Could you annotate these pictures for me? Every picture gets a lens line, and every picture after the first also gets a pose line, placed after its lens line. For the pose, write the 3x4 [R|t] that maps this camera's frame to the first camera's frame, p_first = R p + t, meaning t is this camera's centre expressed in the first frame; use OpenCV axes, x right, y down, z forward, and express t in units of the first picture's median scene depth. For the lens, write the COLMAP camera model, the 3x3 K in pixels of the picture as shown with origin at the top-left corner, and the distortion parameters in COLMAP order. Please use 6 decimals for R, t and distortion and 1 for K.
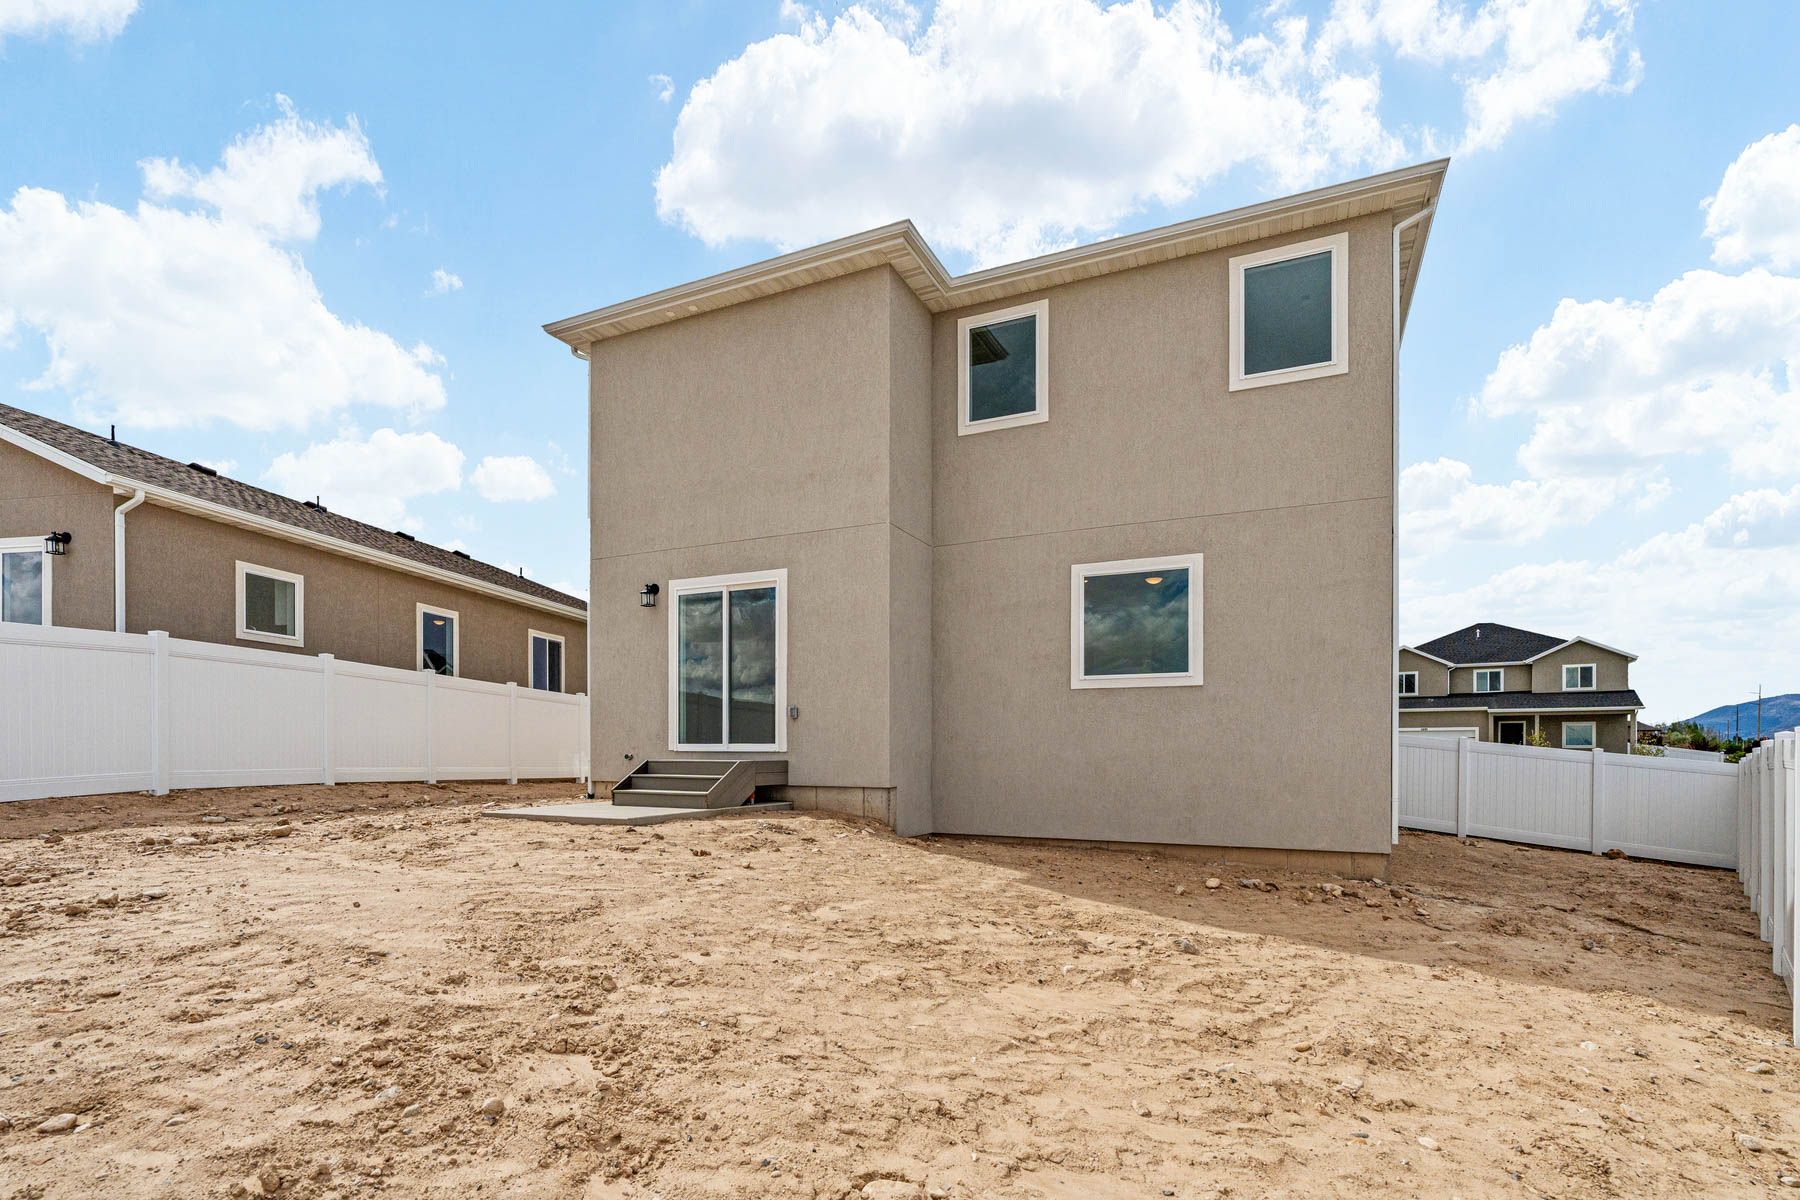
lens RADIAL K [[842.1, 0, 889.5], [0, 842.1, 722.3], [0, 0, 1]] dist [-0.002092, -0.000196]
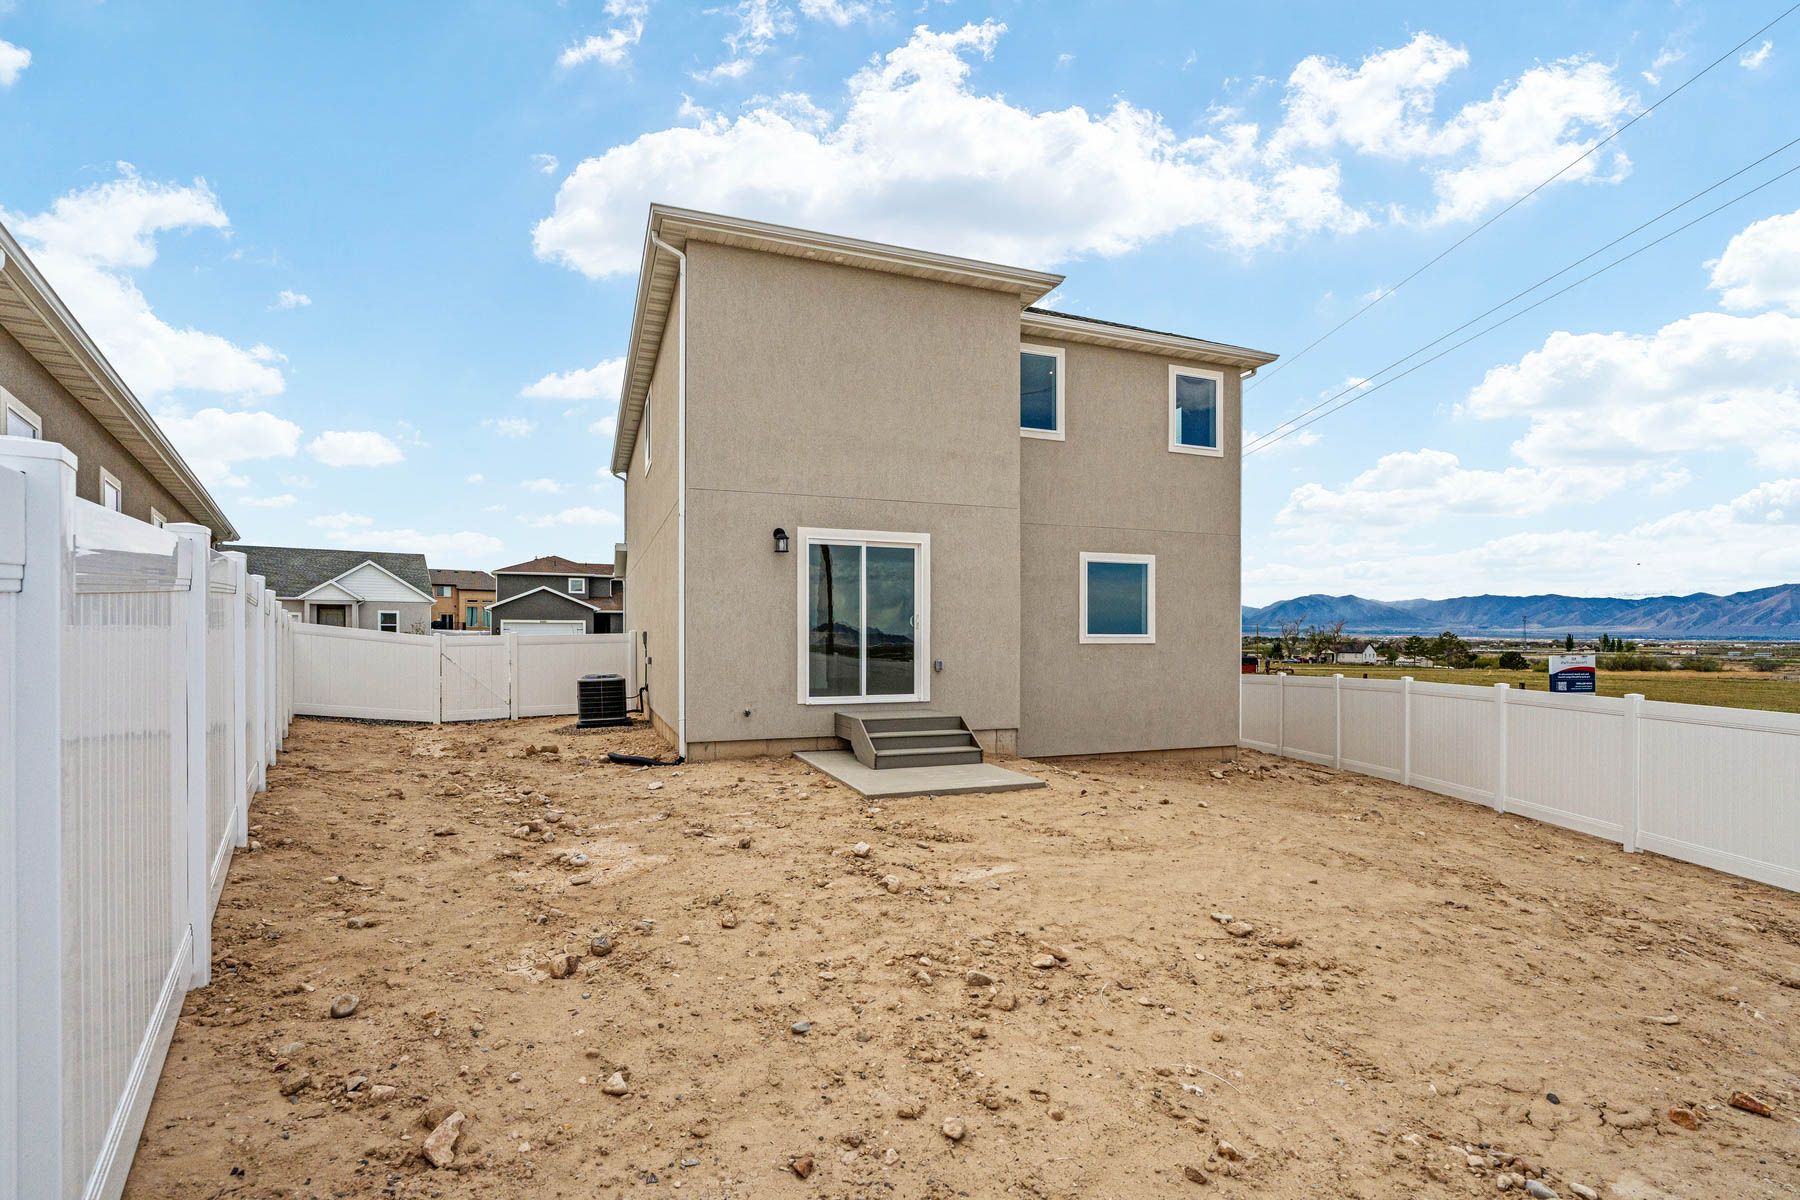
lens RADIAL K [[806.9, 0, 907.2], [0, 806.9, 609.7], [0, 0, 1]] dist [-0.001720, -0.000107]
pose [[0.698599, 0.023618, 0.715124, -0.908296], [-0.022365, 0.999687, -0.011168, -0.073116], [-0.715164, -0.008192, 0.698909, 0.292633]]
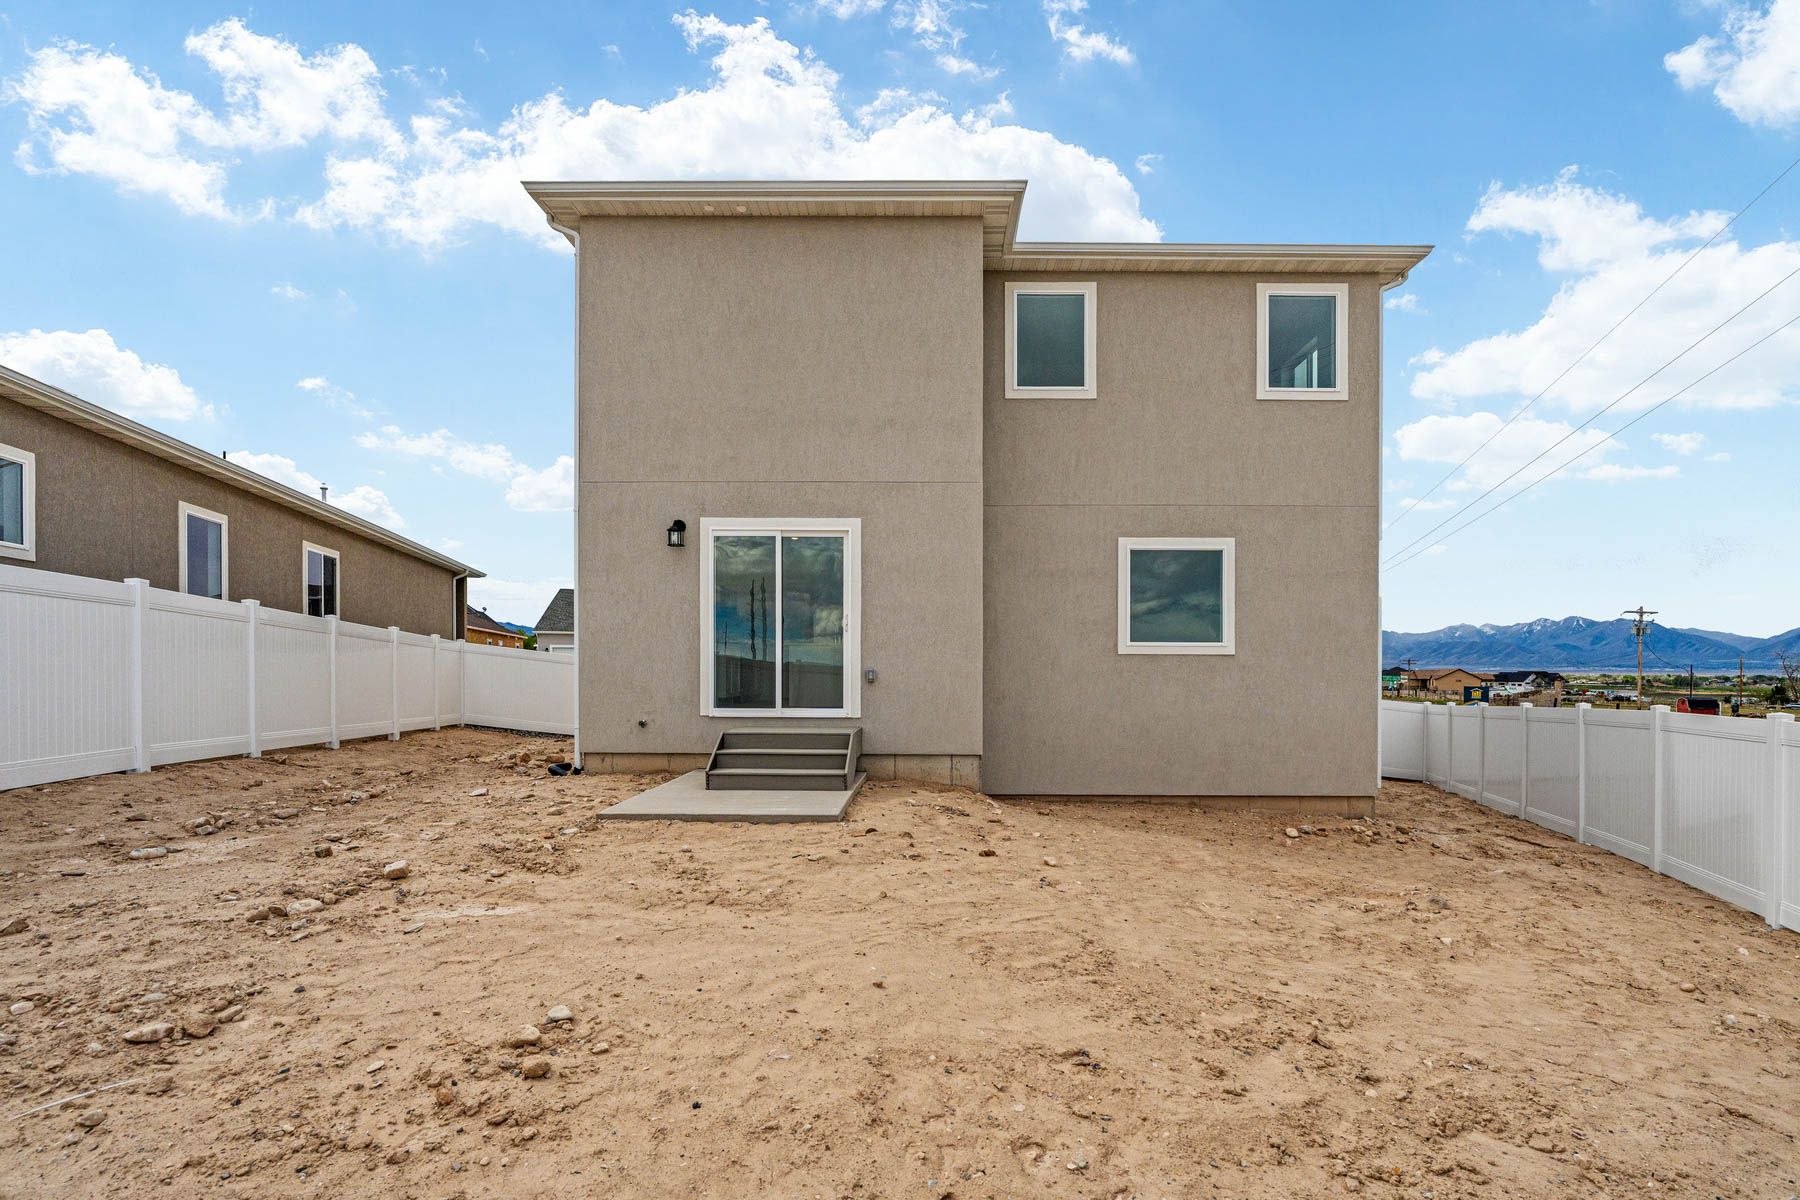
lens RADIAL K [[831.3, 0, 932.0], [0, 831.3, 647.1], [0, 0, 1]] dist [-0.002540, -0.000383]
pose [[0.907915, 0.015405, 0.418870, -0.438678], [-0.016050, 0.999869, -0.001983, -0.042430], [-0.418846, -0.004923, 0.908044, 0.144524]]
